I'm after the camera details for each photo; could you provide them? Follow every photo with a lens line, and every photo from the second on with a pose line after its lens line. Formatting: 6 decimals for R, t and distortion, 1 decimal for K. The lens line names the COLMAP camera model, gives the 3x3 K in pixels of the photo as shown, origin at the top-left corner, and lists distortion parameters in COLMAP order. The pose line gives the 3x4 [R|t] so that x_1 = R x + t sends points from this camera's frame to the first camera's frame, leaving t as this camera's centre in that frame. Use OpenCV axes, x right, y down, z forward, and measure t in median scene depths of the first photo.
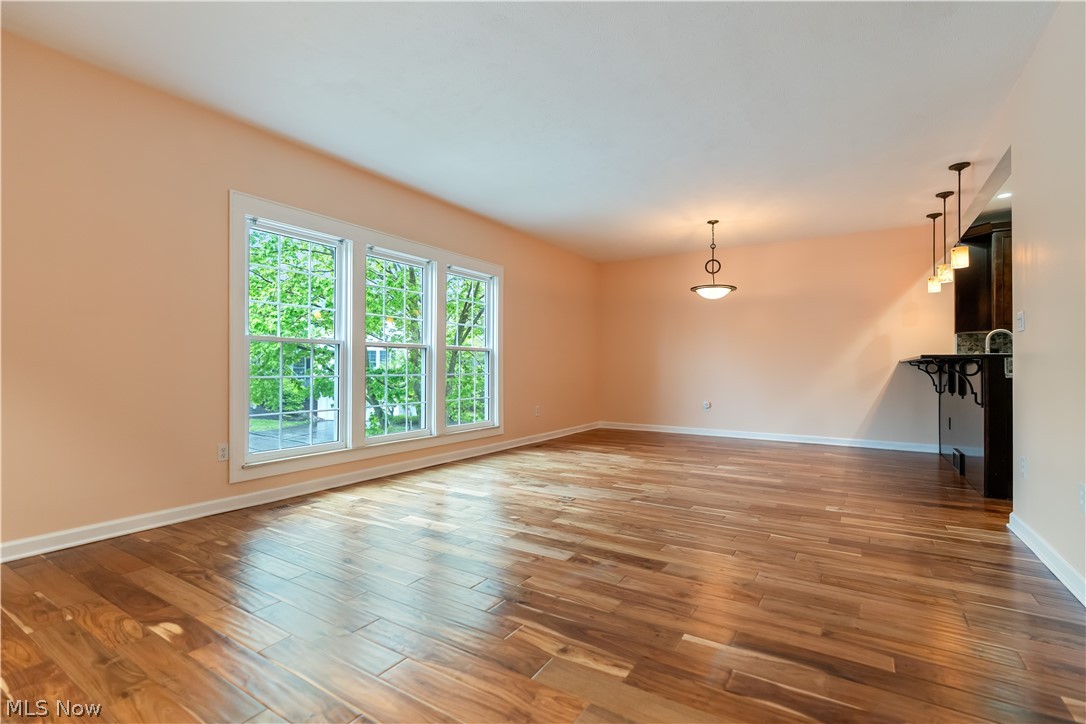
lens RADIAL K [[501.9, 0, 543.0], [0, 501.9, 362.0], [0, 0, 1]] dist [-0.002220, -0.000133]
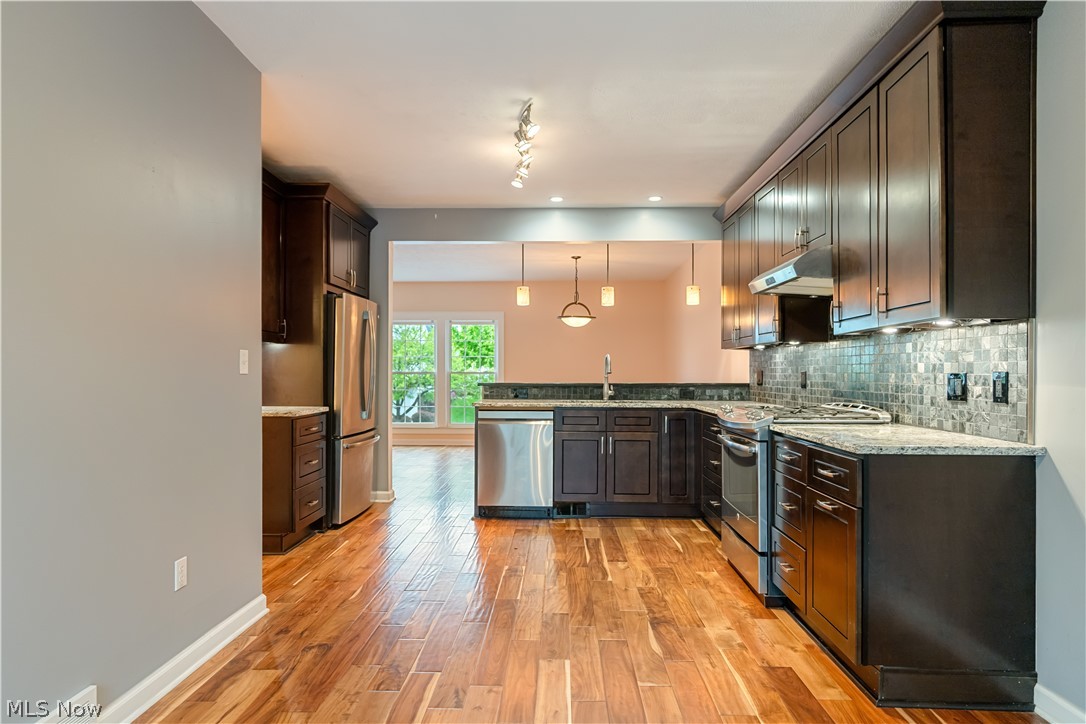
lens RADIAL K [[617.6, 0, 546.0], [0, 617.6, 375.5], [0, 0, 1]] dist [-0.000317, 0.000277]
pose [[0.516459, -0.000221, -0.856312, 2.049709], [0.009993, 0.999933, 0.005768, -0.036797], [0.856253, -0.011536, 0.516427, 0.319030]]
